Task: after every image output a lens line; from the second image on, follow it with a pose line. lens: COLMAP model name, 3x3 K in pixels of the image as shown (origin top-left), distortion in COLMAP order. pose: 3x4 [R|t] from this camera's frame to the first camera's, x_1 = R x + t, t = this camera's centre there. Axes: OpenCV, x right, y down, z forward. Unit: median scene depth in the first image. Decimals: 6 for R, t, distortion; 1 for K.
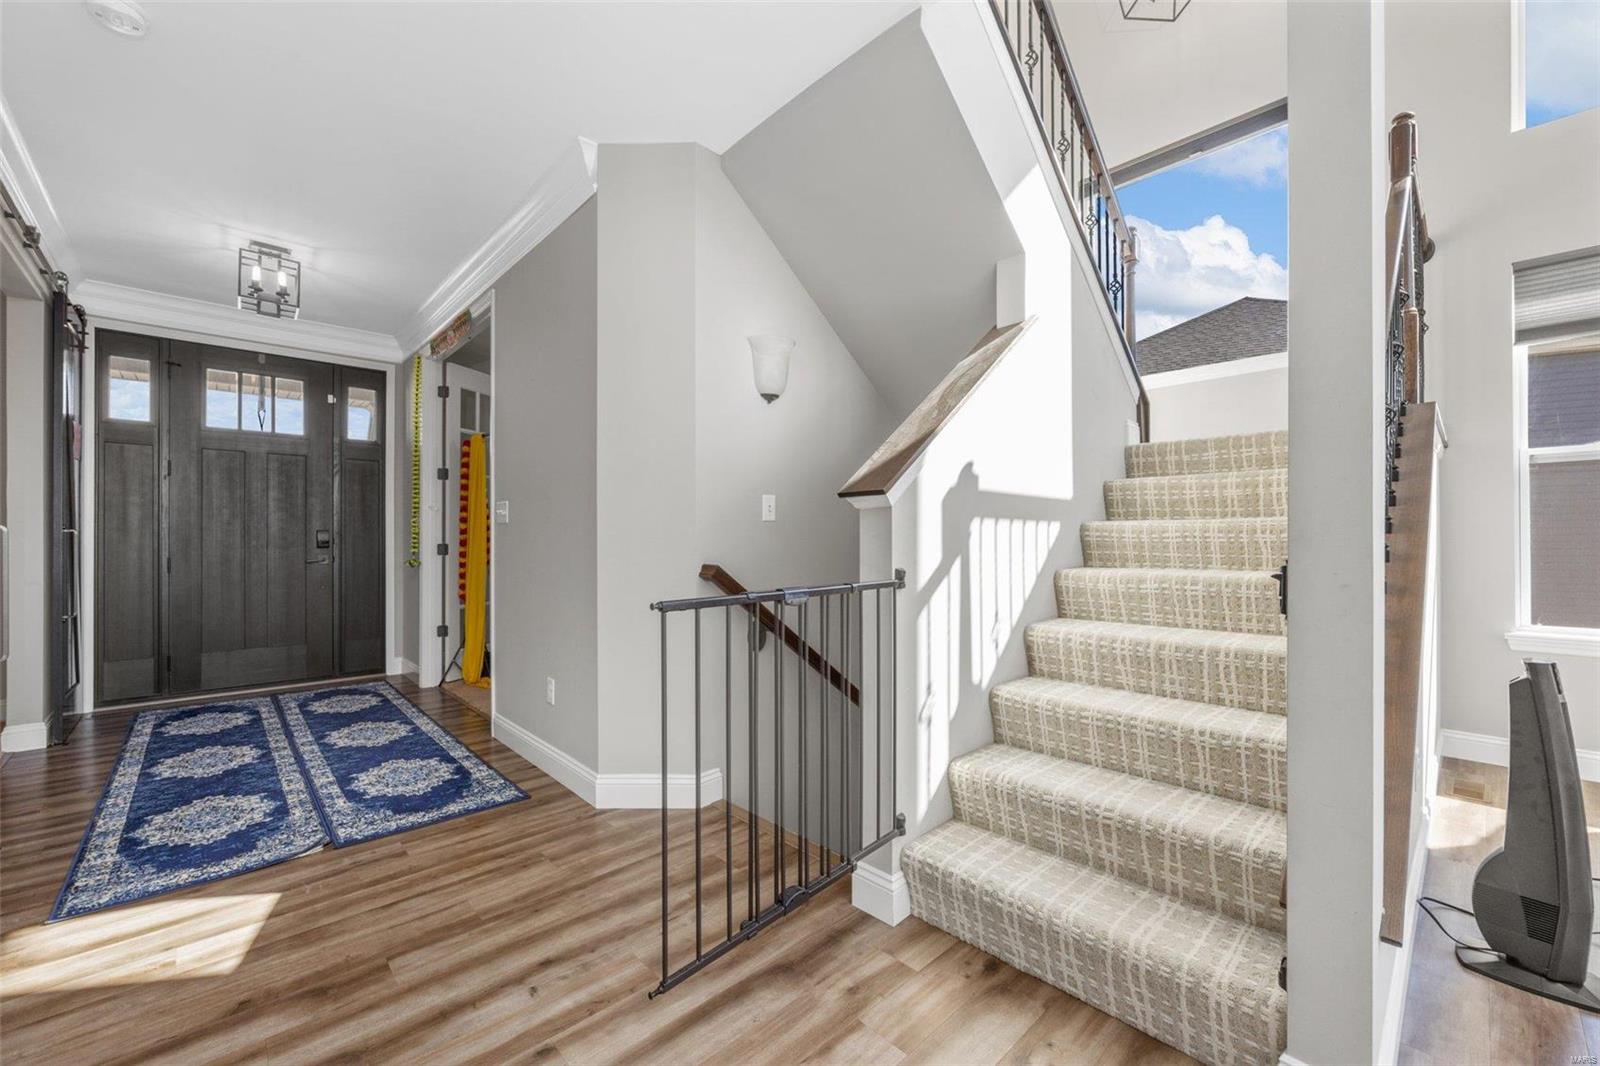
lens RADIAL K [[642.2, 0, 804.6], [0, 642.2, 535.5], [0, 0, 1]] dist [-0.003805, 0.000586]
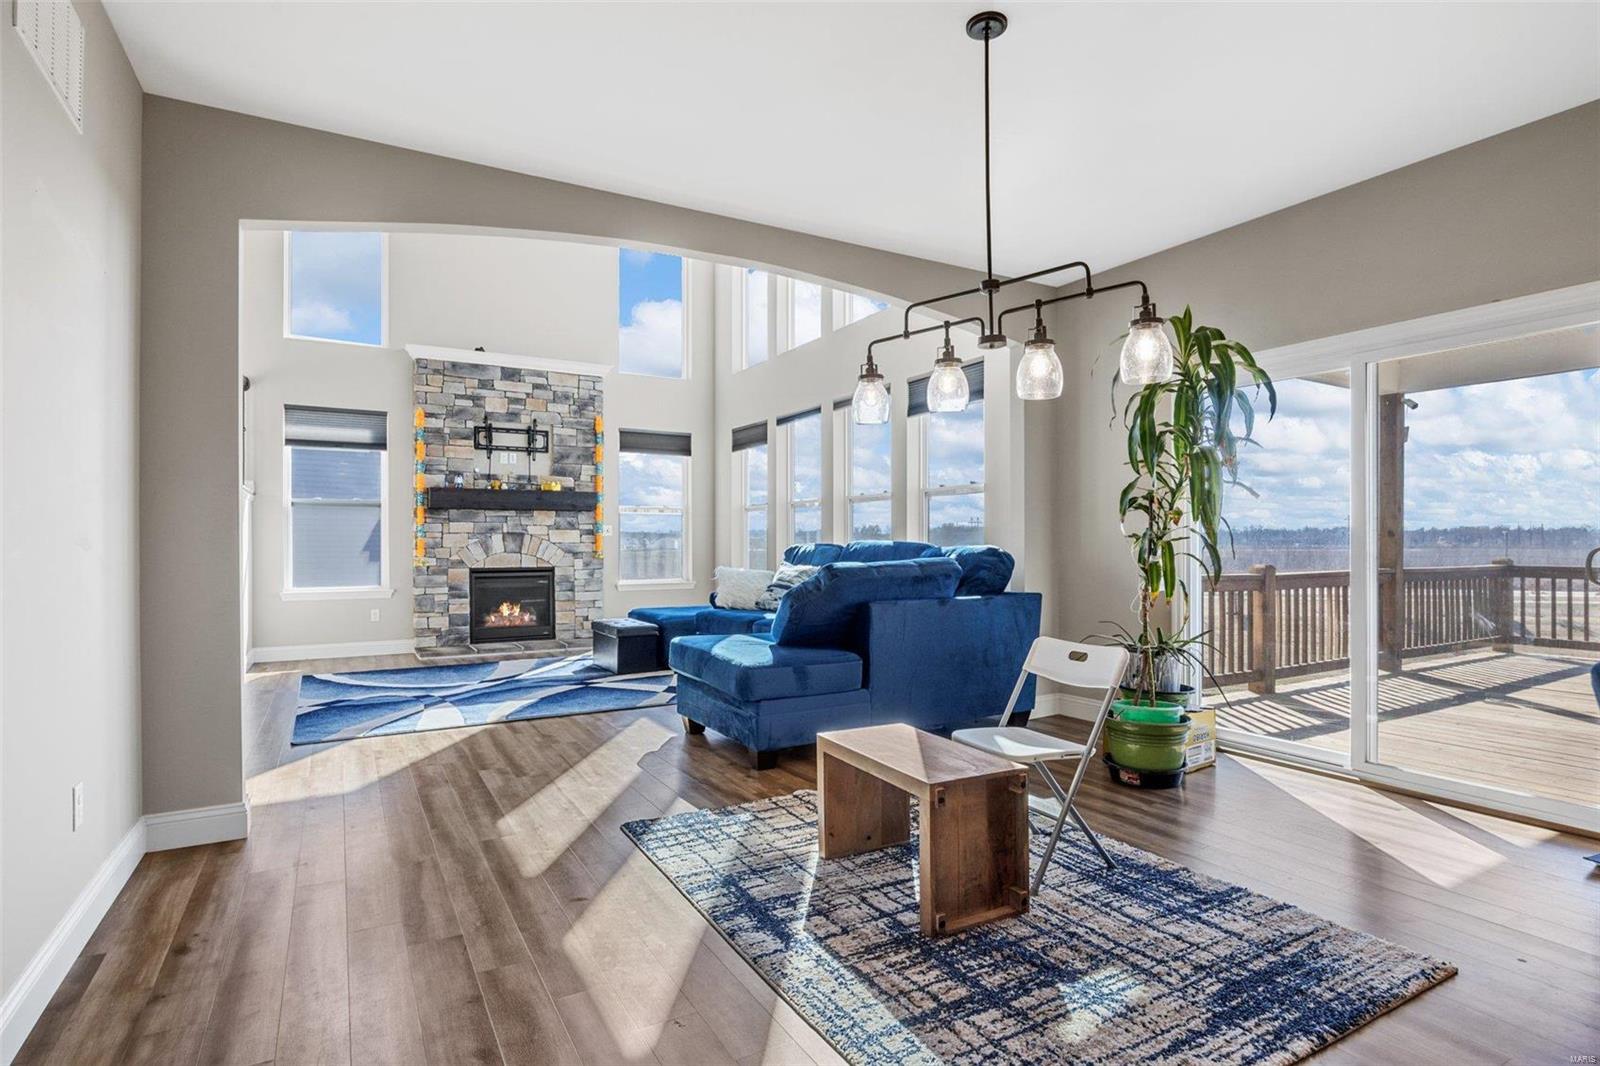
lens RADIAL K [[820.5, 0, 805.4], [0, 820.5, 543.7], [0, 0, 1]] dist [-0.003617, -0.001066]
pose [[0.230668, 0.002453, 0.973029, -1.156783], [-0.003218, 0.999993, -0.001758, 0.002455], [-0.973027, -0.002726, 0.230674, -1.360075]]
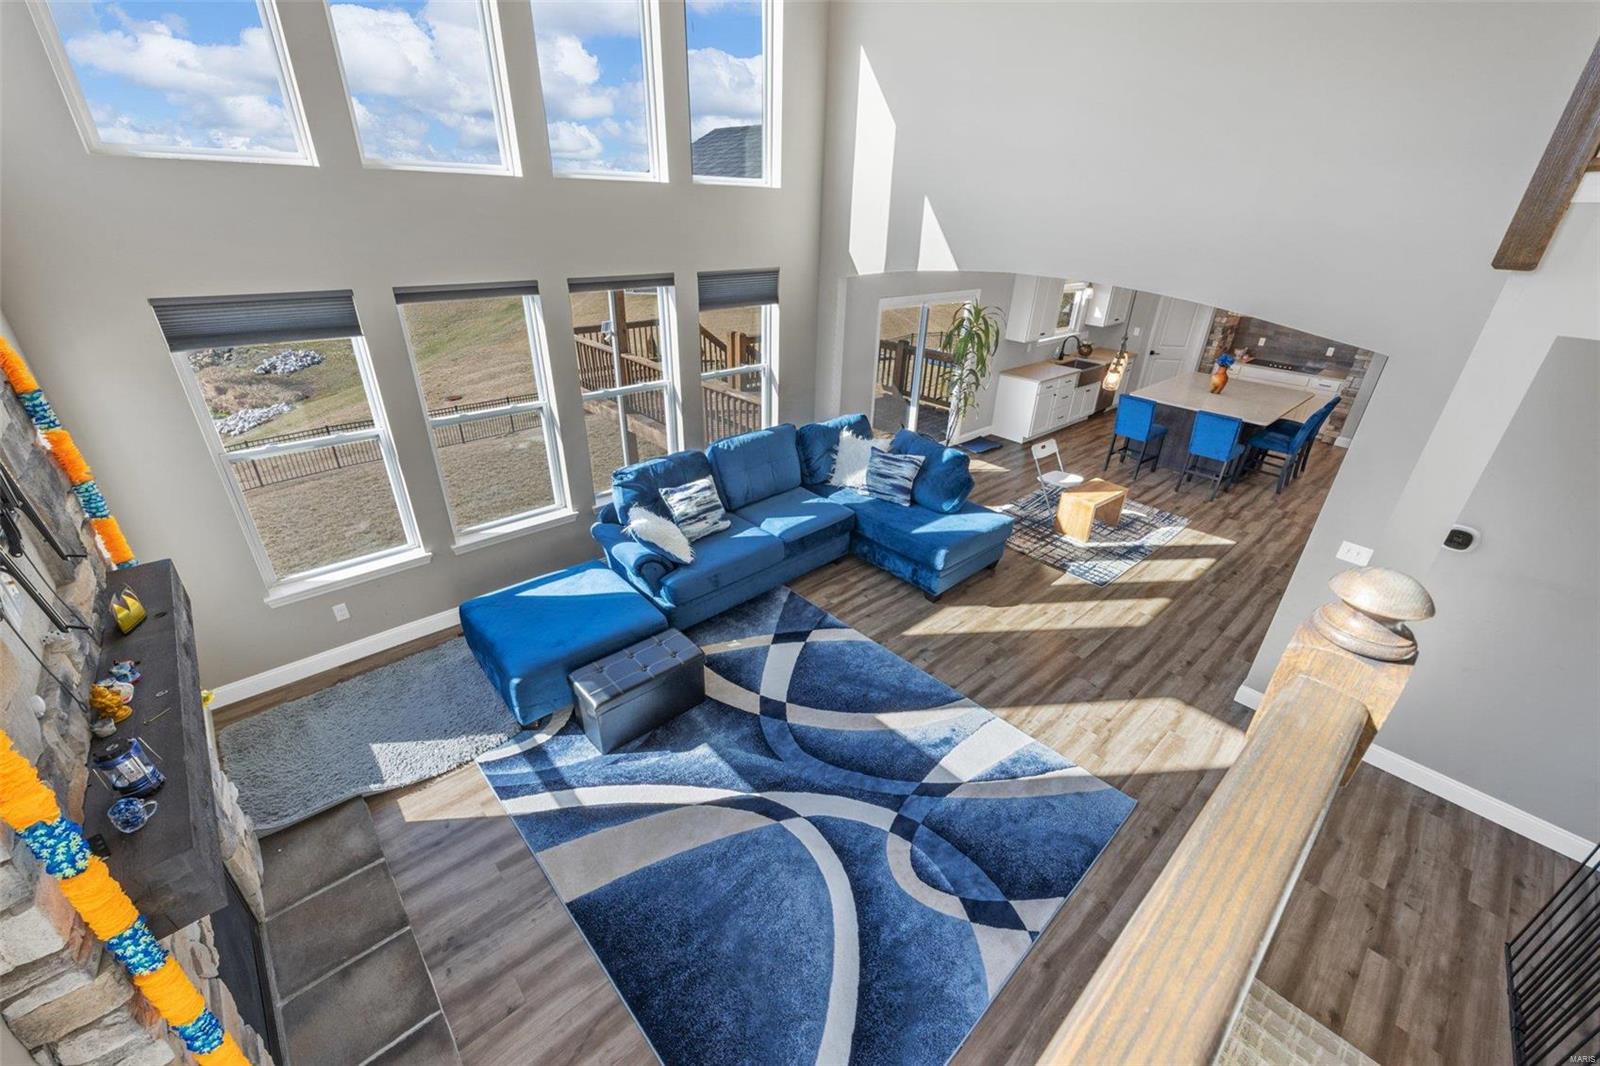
lens RADIAL K [[642.2, 0, 788.2], [0, 642.2, 534.0], [0, 0, 1]] dist [-0.003805, 0.000586]
pose [[-0.999338, -0.034599, 0.011284, 1.075275], [-0.025529, 0.887445, 0.460205, -0.721834], [-0.025937, 0.459613, -0.887741, 1.105279]]
